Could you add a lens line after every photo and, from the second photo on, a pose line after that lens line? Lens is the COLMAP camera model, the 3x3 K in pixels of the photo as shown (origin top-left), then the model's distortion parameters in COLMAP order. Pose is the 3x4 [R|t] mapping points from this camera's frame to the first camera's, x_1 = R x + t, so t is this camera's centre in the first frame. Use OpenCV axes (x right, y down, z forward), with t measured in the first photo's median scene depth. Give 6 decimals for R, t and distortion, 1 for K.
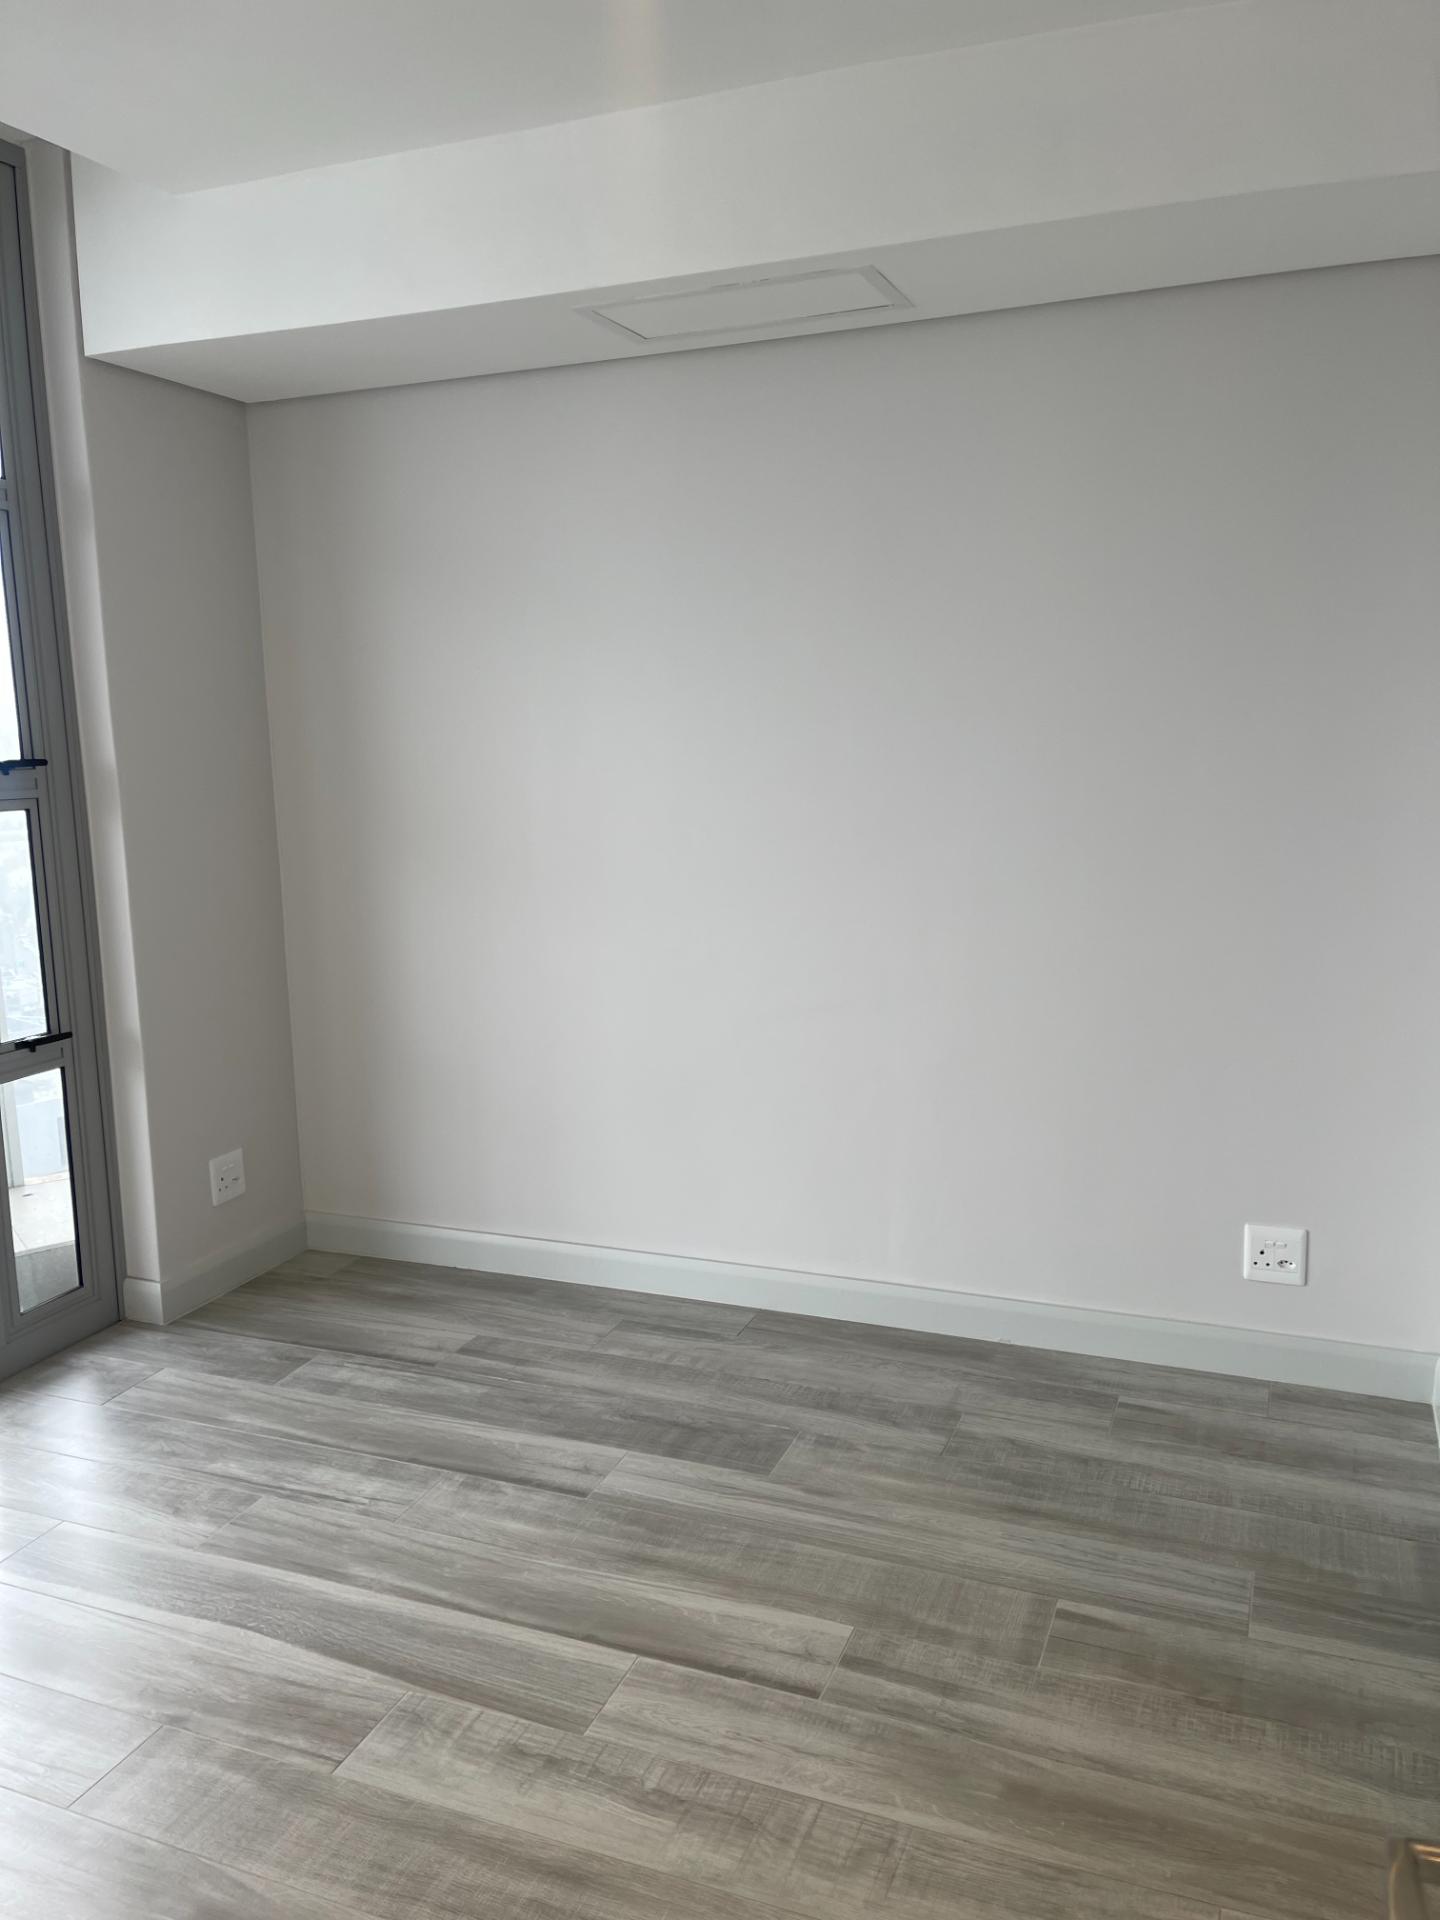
lens RADIAL K [[1479.7, 0, 721.3], [0, 1479.7, 960.6], [0, 0, 1]] dist [0.041609, -0.030084]
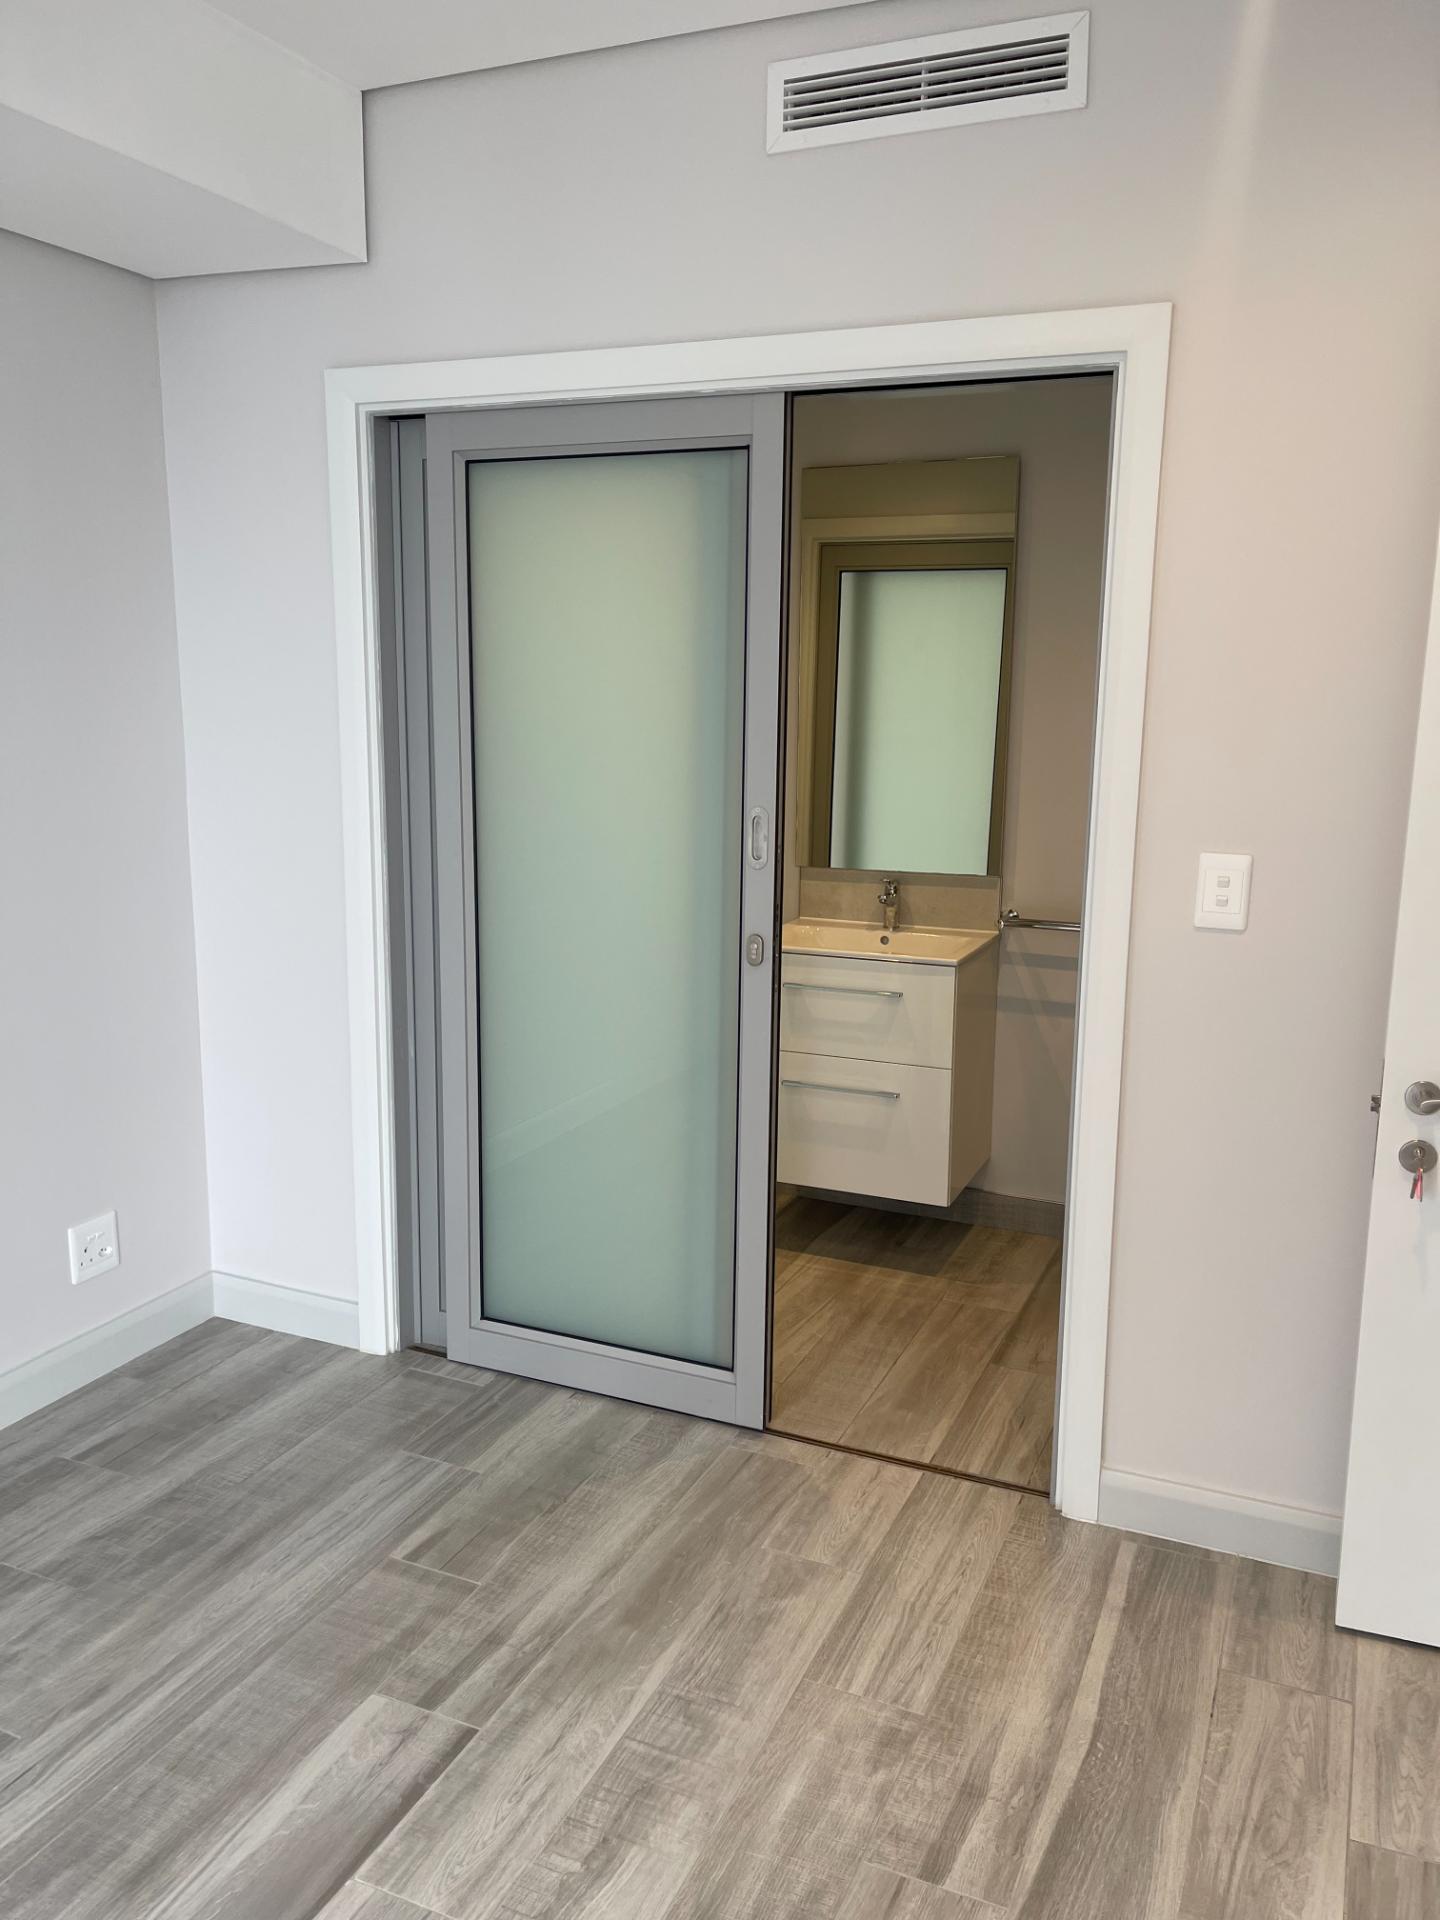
lens RADIAL K [[1479.7, 0, 734.5], [0, 1479.7, 959.1], [0, 0, 1]] dist [0.041609, -0.030084]
pose [[0.013071, -0.160906, 0.986883, -0.770146], [0.146048, 0.976690, 0.157310, -0.113295], [-0.989191, 0.142076, 0.036266, 0.699667]]
